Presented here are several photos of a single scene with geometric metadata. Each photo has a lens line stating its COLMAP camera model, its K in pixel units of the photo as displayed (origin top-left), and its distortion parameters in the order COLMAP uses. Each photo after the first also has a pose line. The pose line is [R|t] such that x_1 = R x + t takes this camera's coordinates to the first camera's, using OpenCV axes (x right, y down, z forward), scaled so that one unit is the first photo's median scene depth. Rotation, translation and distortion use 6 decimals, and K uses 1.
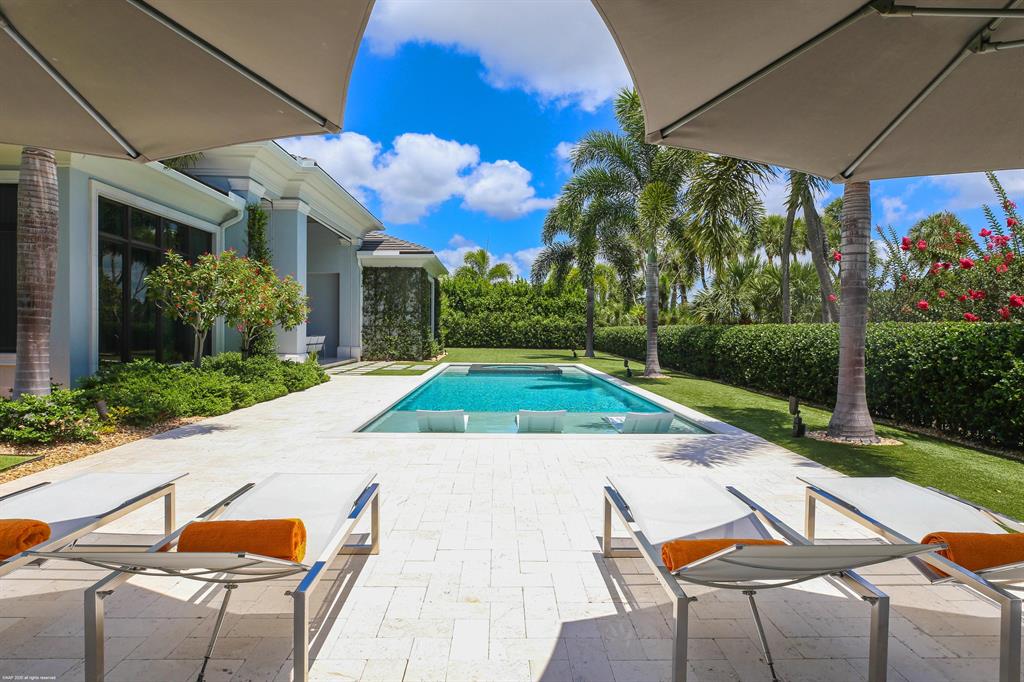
lens RADIAL K [[592.5, 0, 512.0], [0, 592.5, 341.0], [0, 0, 1]] dist [-0.001024, -0.000641]
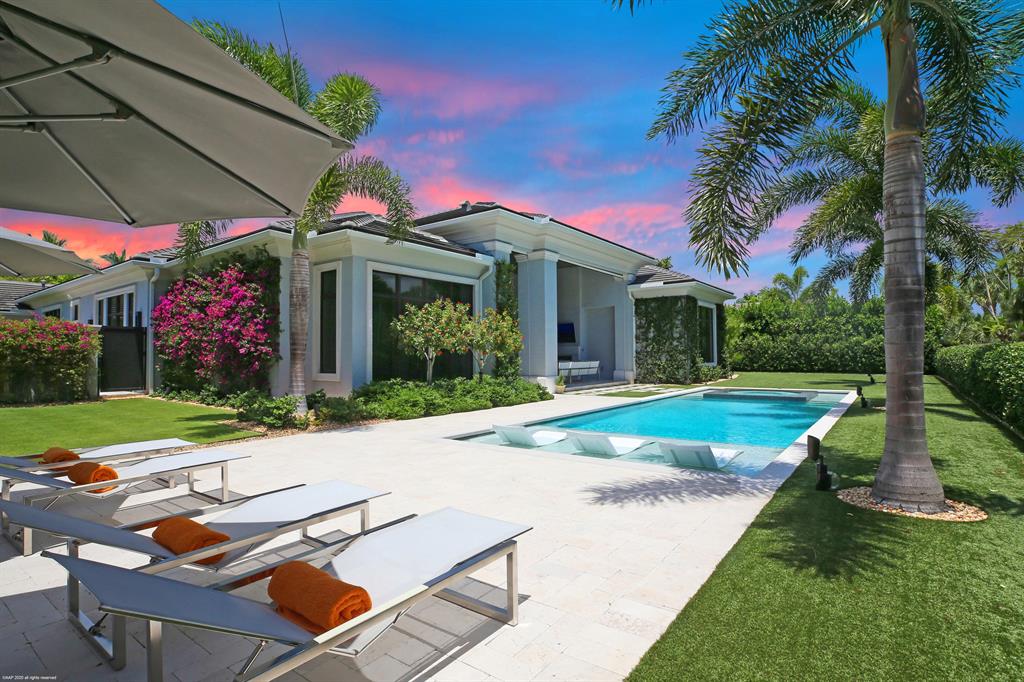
lens RADIAL K [[541.4, 0, 512.5], [0, 541.4, 353.0], [0, 0, 1]] dist [-0.031577, -0.000164]
pose [[0.777709, -0.018526, -0.628351, 0.205266], [0.003683, 0.999683, -0.024915, 0.000883], [0.628614, 0.017062, 0.777531, 0.068026]]
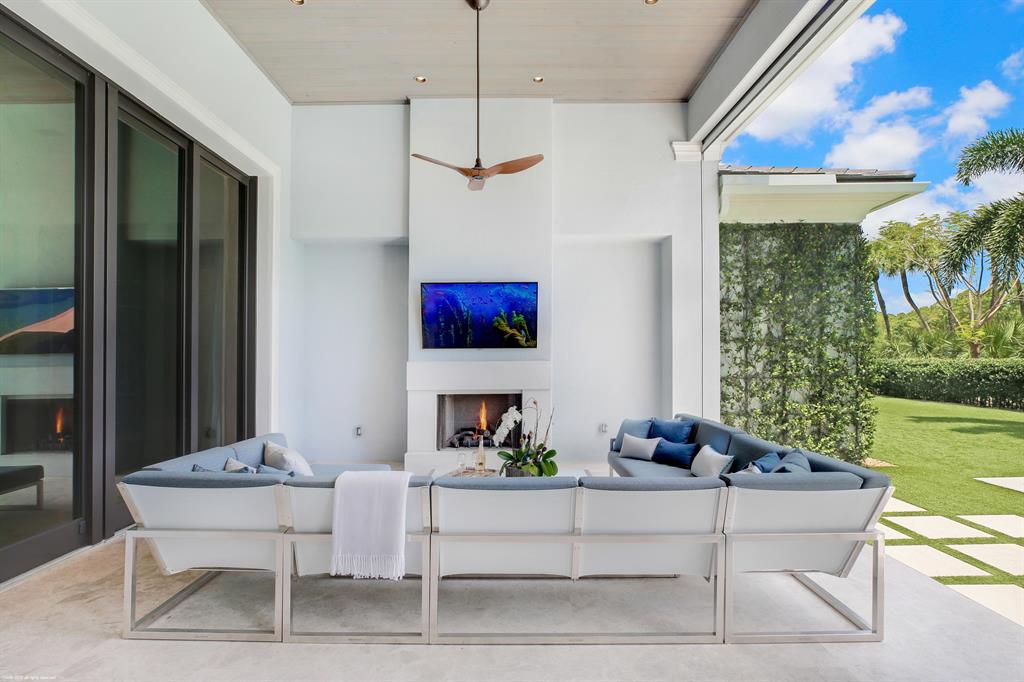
lens RADIAL K [[541.4, 0, 512.5], [0, 541.4, 353.0], [0, 0, 1]] dist [-0.031577, -0.000164]
pose [[0.999841, -0.006587, -0.016581, -0.376480], [0.006301, 0.999832, -0.017221, -0.036770], [0.016691, 0.017114, 0.999714, 0.658155]]
